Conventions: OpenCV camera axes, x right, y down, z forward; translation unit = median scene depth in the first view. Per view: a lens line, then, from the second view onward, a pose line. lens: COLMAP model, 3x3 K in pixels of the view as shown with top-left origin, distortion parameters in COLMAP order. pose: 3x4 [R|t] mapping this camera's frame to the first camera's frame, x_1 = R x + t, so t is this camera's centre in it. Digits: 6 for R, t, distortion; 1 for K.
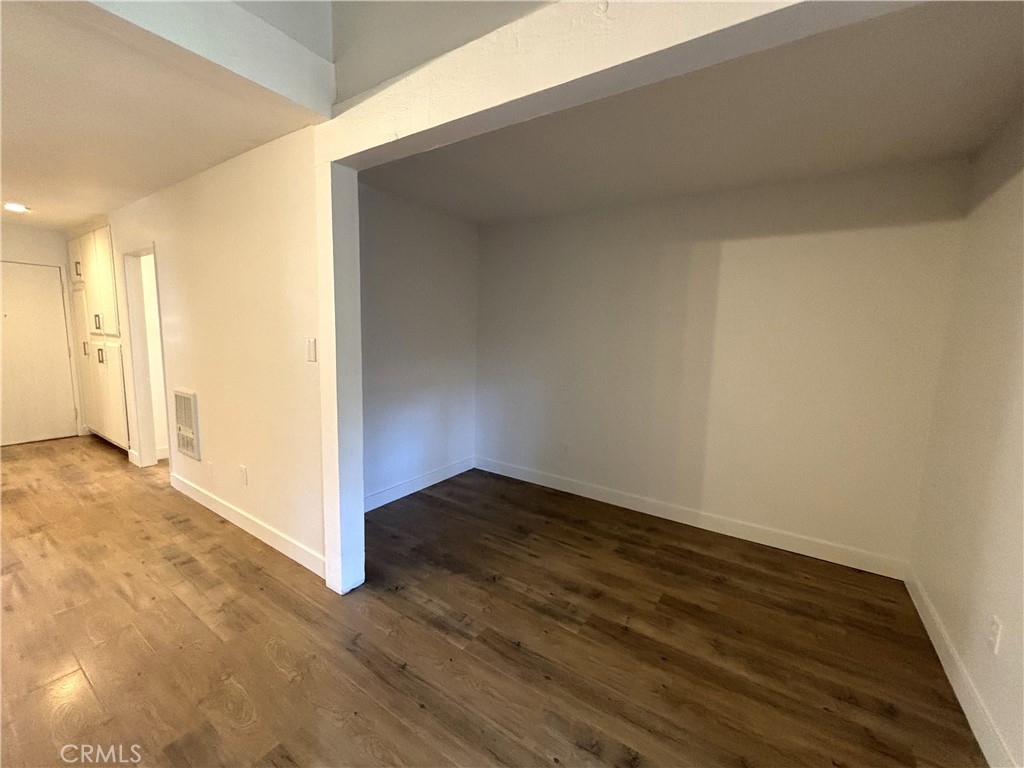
lens RADIAL K [[412.6, 0, 512.0], [0, 412.6, 384.0], [0, 0, 1]] dist [-0.002821, 0.000779]
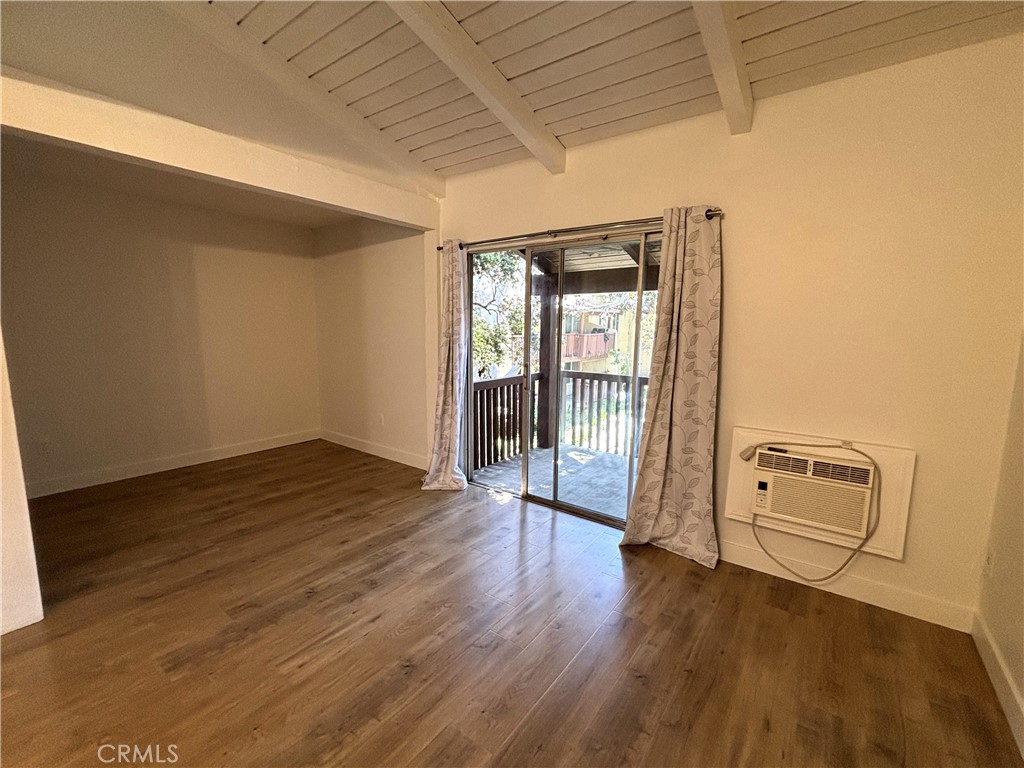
lens RADIAL K [[442.0, 0, 510.0], [0, 442.0, 381.5], [0, 0, 1]] dist [0.001924, 0.000260]
pose [[0.057108, -0.159721, 0.985509, -0.876411], [0.109782, 0.982139, 0.152813, -0.013014], [-0.992314, 0.099464, 0.073623, -0.074773]]
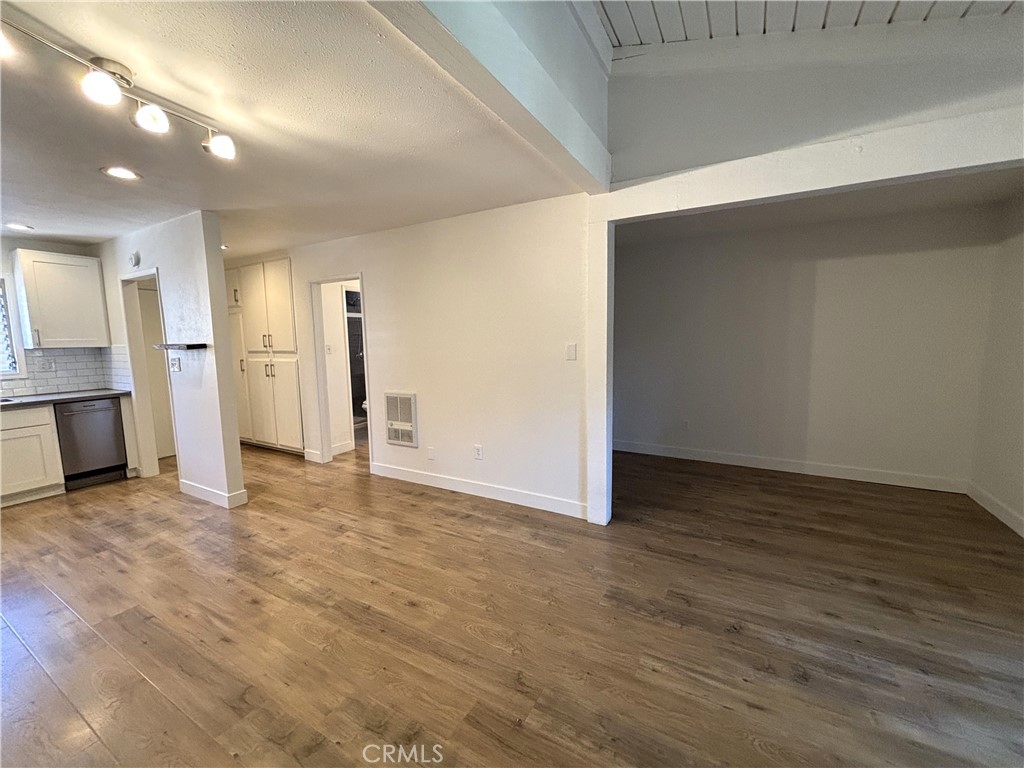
lens RADIAL K [[412.6, 0, 512.0], [0, 412.6, 384.0], [0, 0, 1]] dist [-0.002821, 0.000779]
pose [[0.996584, -0.052335, 0.063892, -0.578402], [0.052922, 0.998570, -0.007525, 0.019816], [-0.063407, 0.010880, 0.997928, -0.277728]]
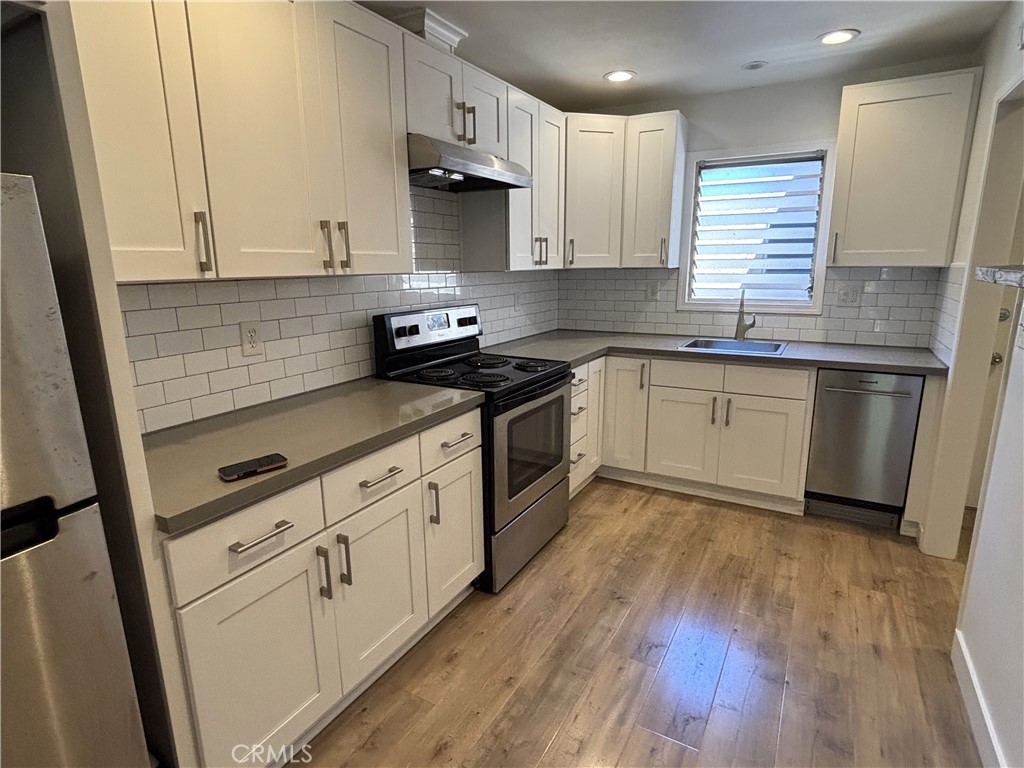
lens RADIAL K [[545.0, 0, 514.0], [0, 545.0, 382.9], [0, 0, 1]] dist [-0.000196, -0.001483]
pose [[0.062186, 0.188858, -0.980034, -0.999484], [-0.107474, 0.977492, 0.181548, -0.091861], [0.992261, 0.094038, 0.081083, 0.472067]]
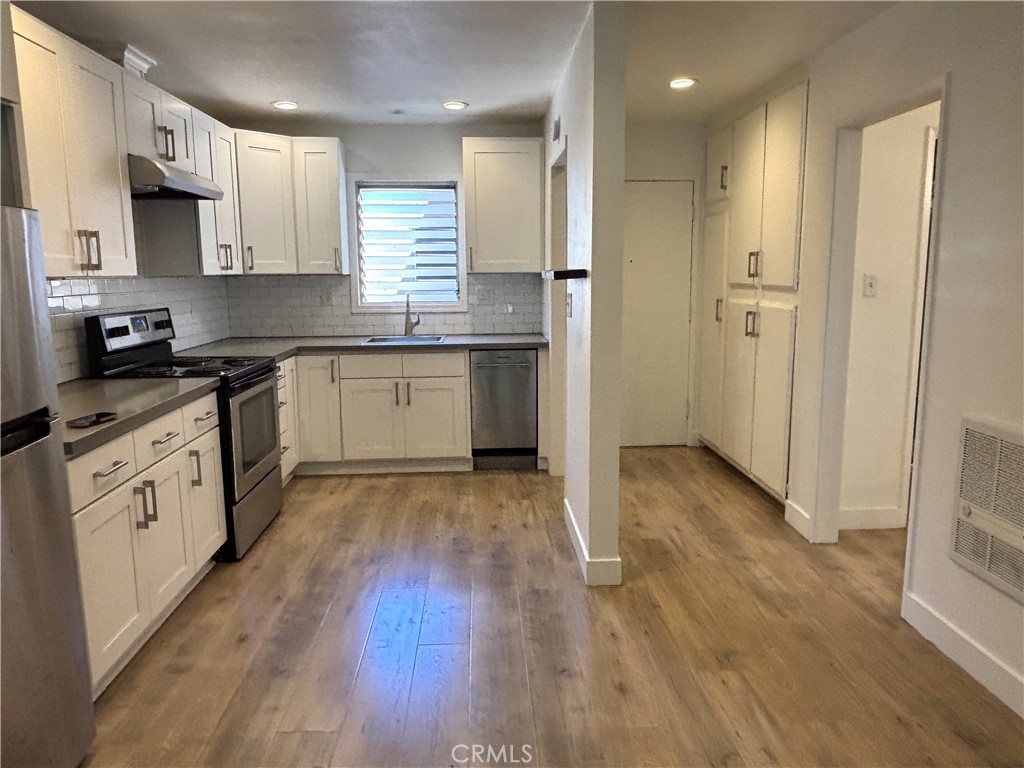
lens RADIAL K [[708.0, 0, 509.2], [0, 708.0, 379.2], [0, 0, 1]] dist [0.072146, -0.129170]
pose [[0.585243, 0.091702, -0.805656, -0.562040], [-0.072320, 0.995528, 0.060779, -0.040406], [0.807626, 0.022694, 0.589258, 0.206570]]
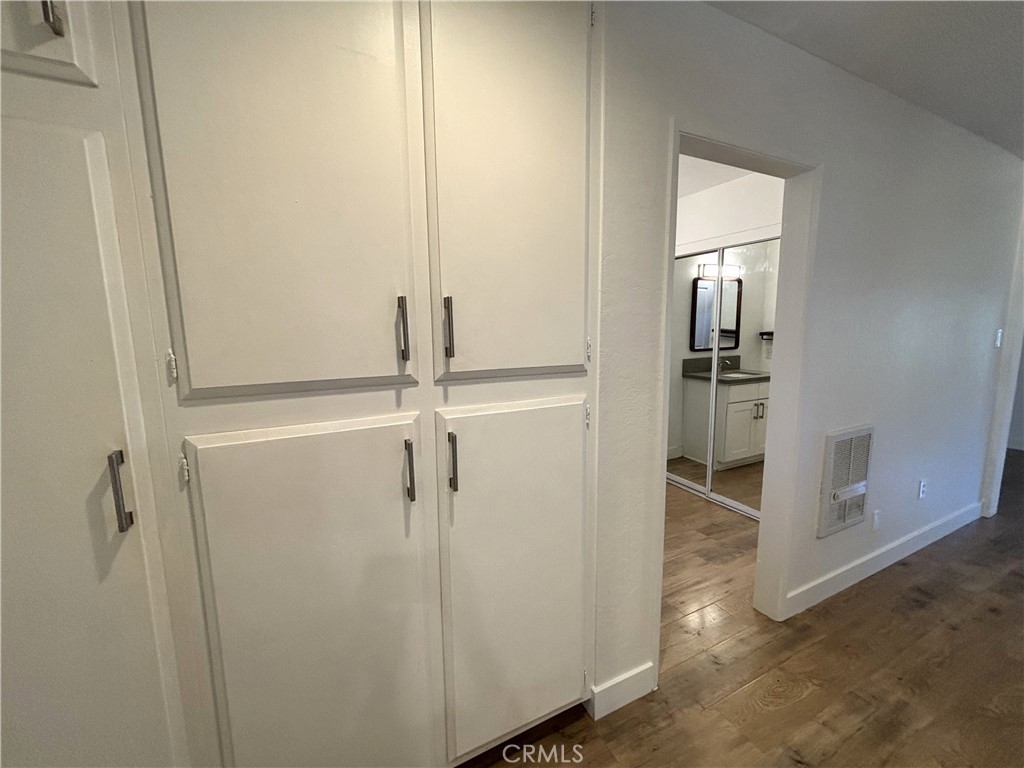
lens RADIAL K [[412.6, 0, 512.0], [0, 412.6, 384.0], [0, 0, 1]] dist [-0.002821, 0.000779]
pose [[0.499699, -0.151737, 0.852805, -1.708772], [0.129010, 0.986594, 0.099949, -0.196253], [-0.856538, 0.060076, 0.512575, 1.210220]]
